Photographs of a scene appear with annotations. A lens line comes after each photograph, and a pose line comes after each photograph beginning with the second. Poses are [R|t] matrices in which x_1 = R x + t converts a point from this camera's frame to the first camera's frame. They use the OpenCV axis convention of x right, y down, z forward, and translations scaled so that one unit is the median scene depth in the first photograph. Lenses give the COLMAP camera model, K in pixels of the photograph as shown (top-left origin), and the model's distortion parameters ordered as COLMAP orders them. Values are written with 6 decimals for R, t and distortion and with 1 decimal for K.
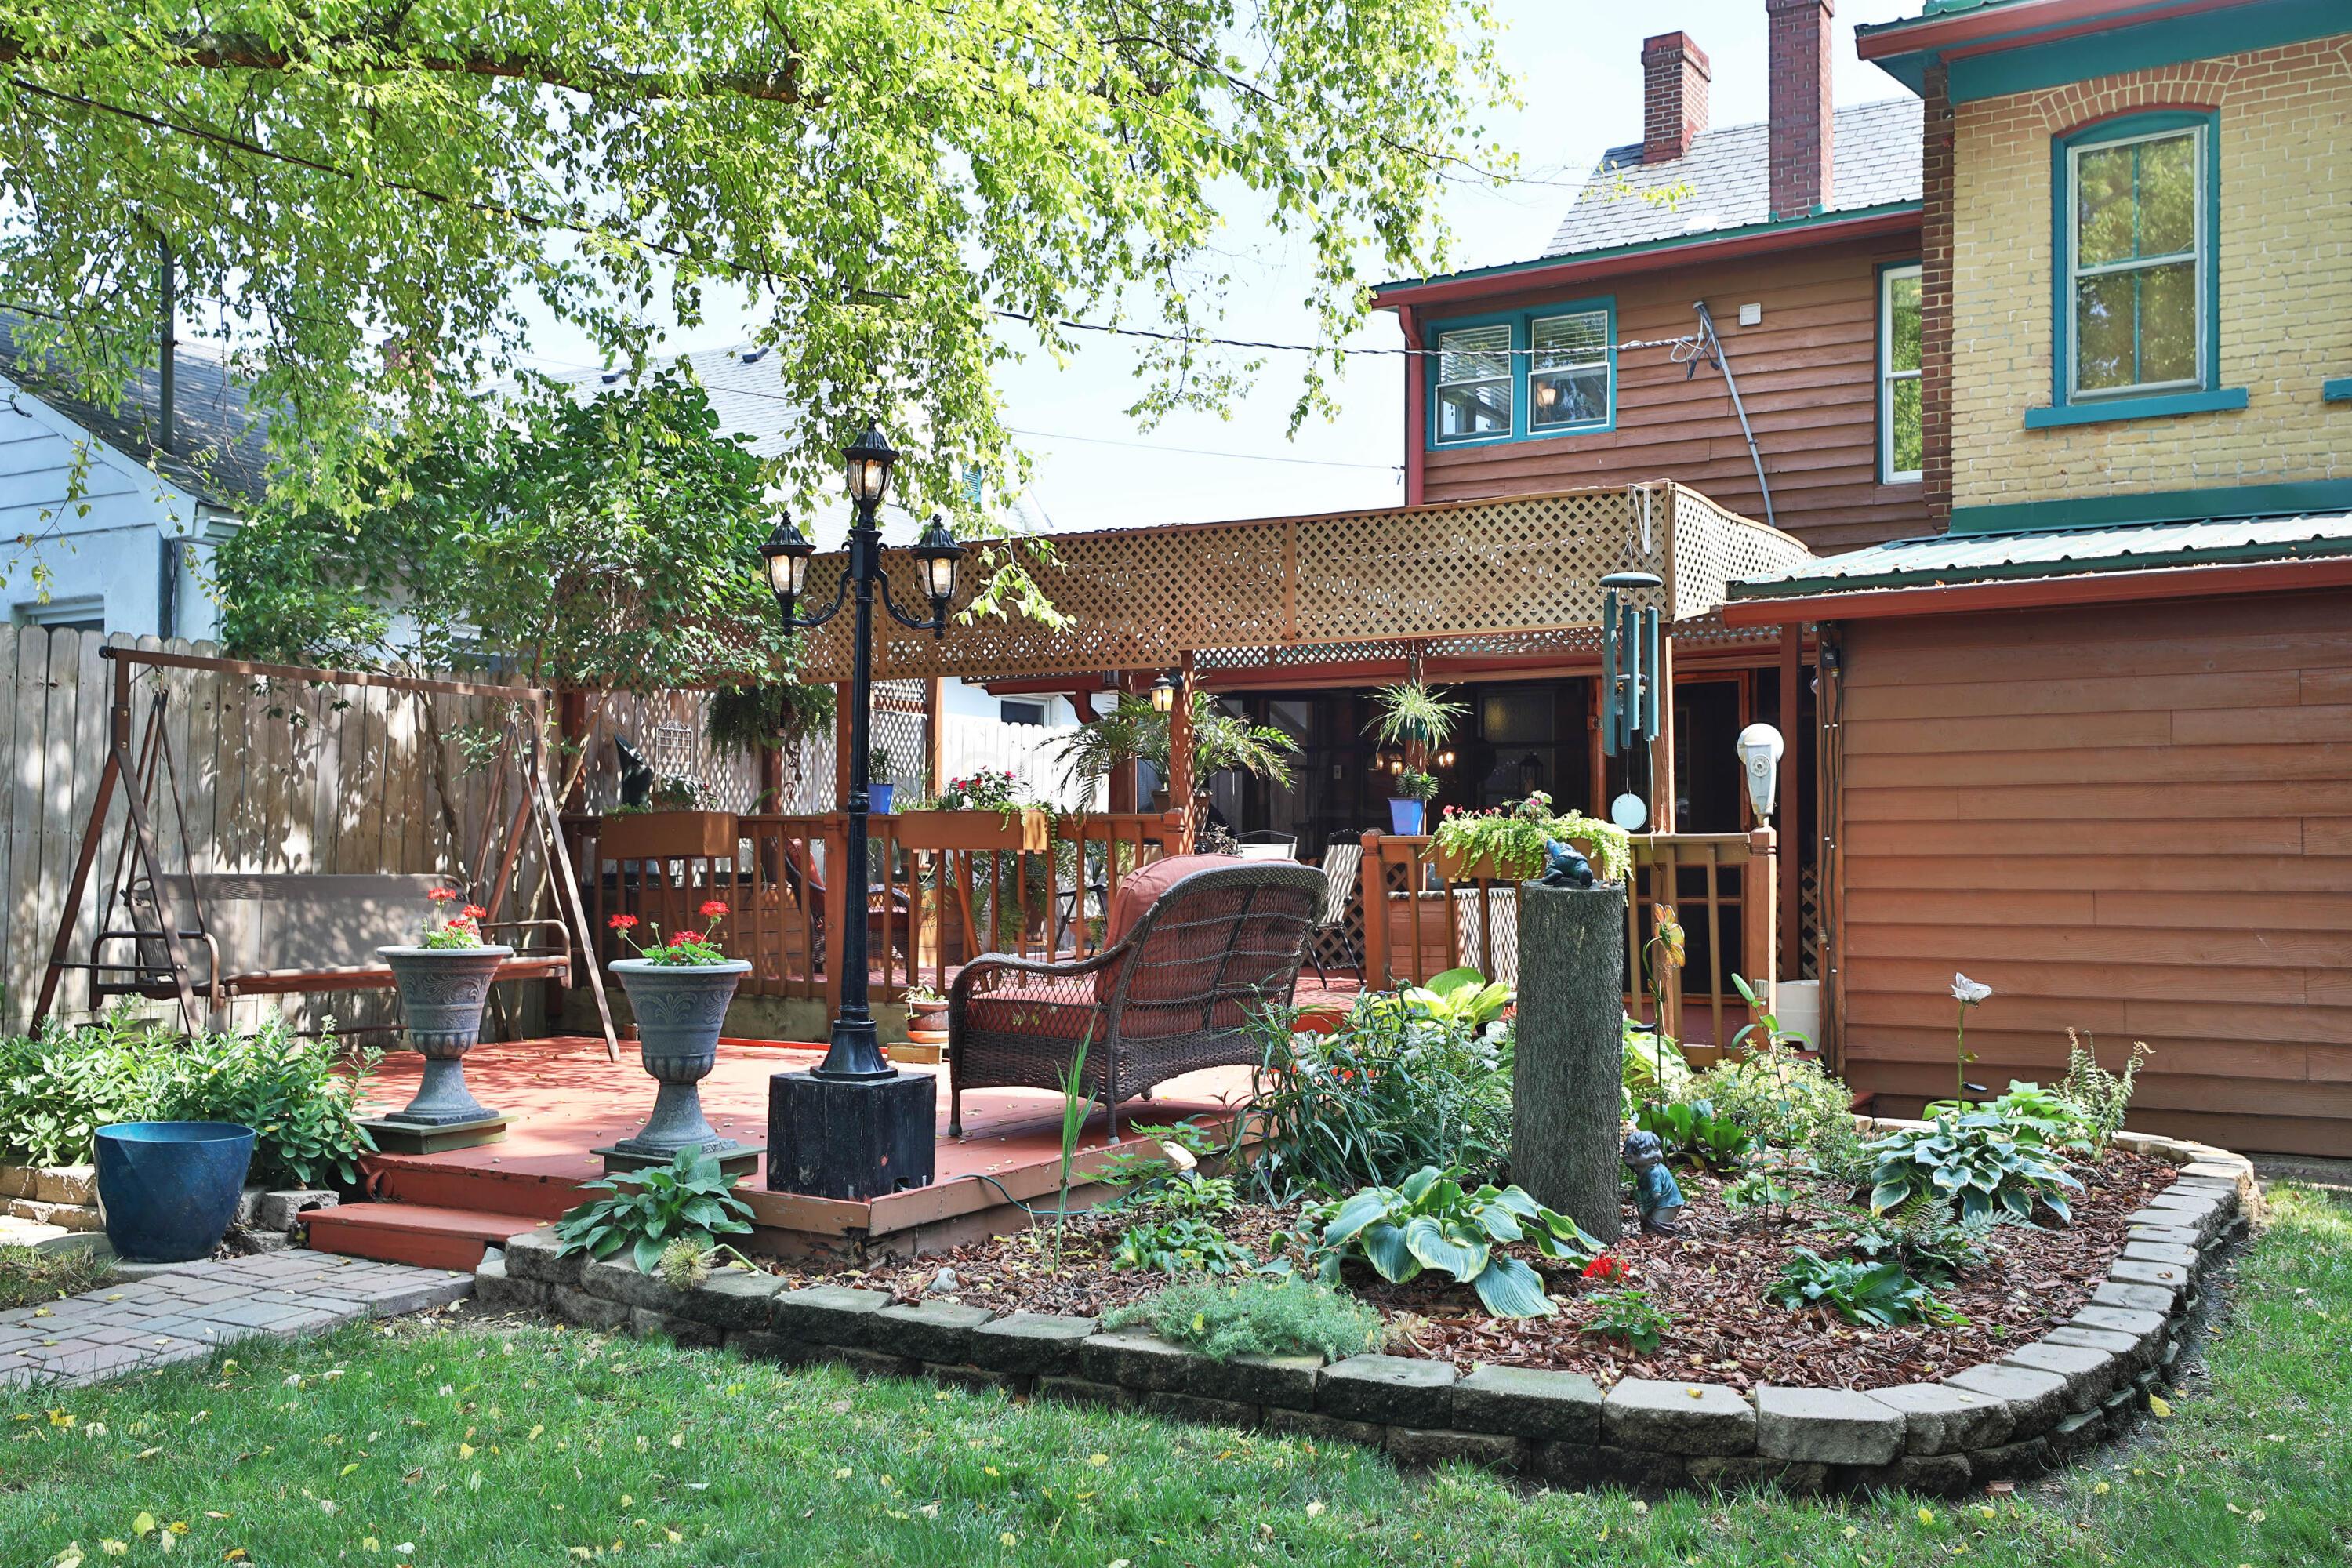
lens RADIAL K [[2203.6, 0, 1172.7], [0, 2203.6, 790.6], [0, 0, 1]] dist [0.053814, 0.000000]
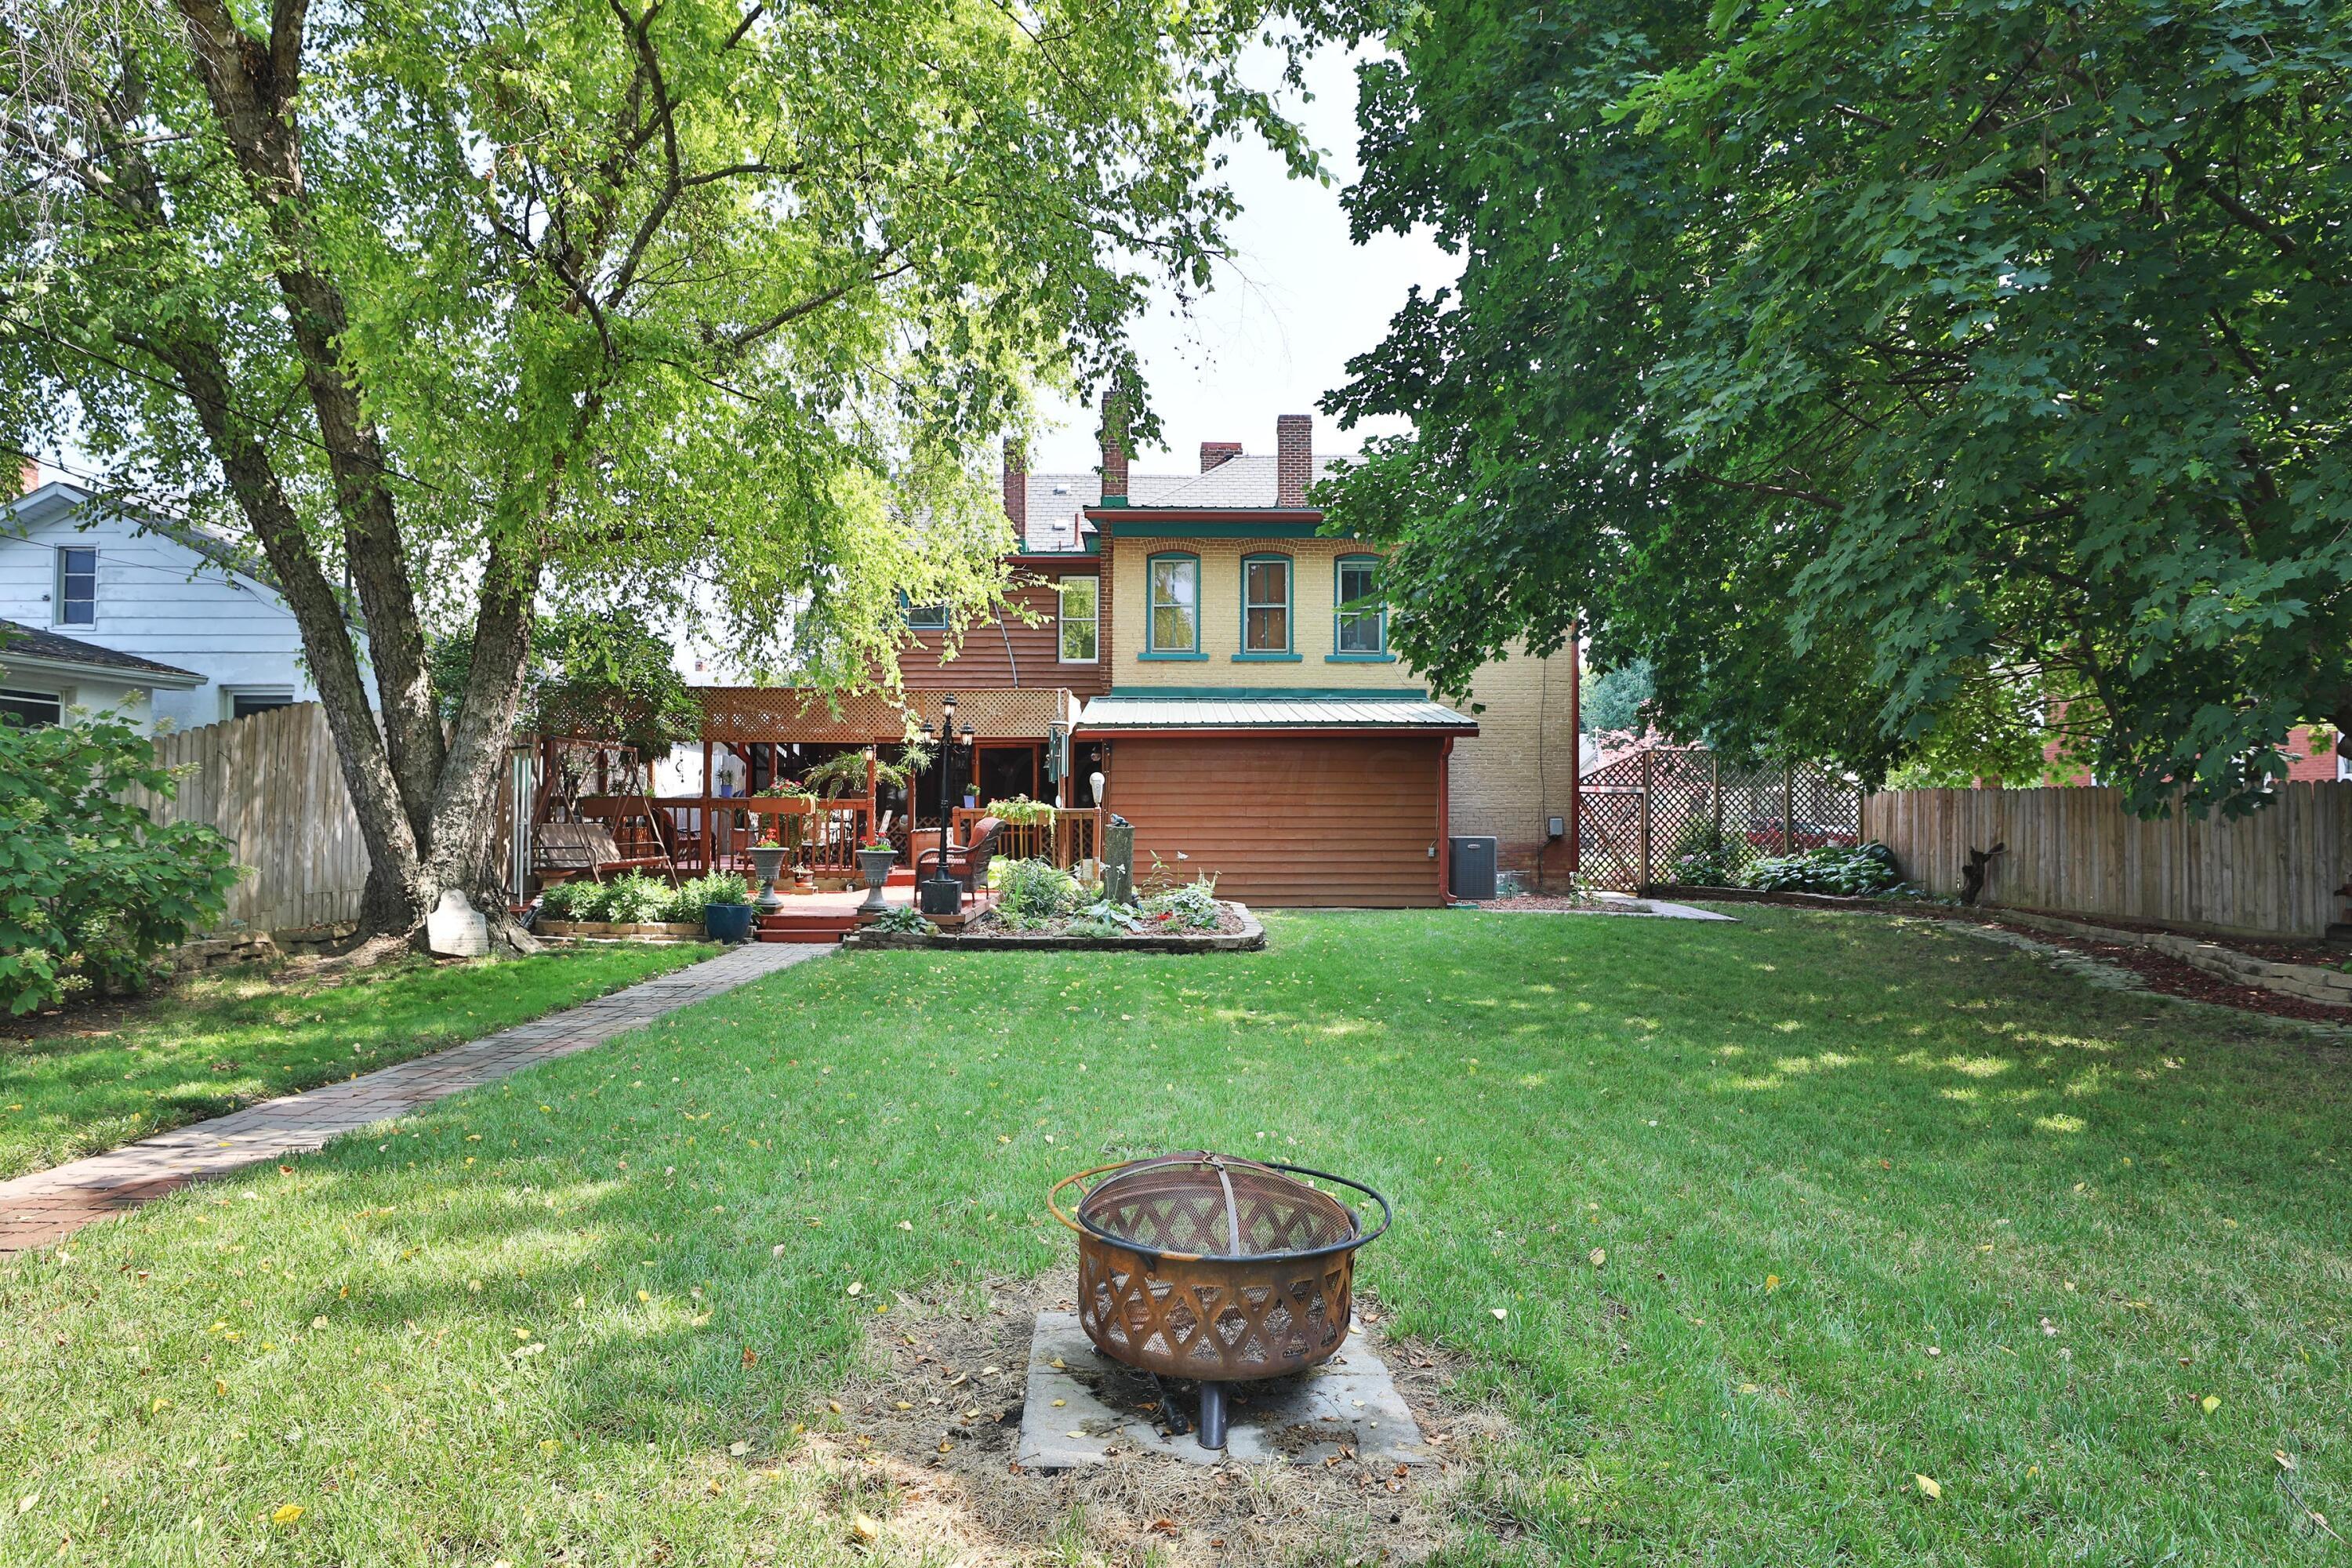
lens RADIAL K [[1385.3, 0, 1165.3], [0, 1385.3, 783.4], [0, 0, 1]] dist [-0.005658, -0.000605]
pose [[0.862739, 0.013520, 0.505469, -0.591917], [-0.020406, 0.999759, 0.008089, -0.031617], [-0.505238, -0.017293, 0.862807, -0.654504]]
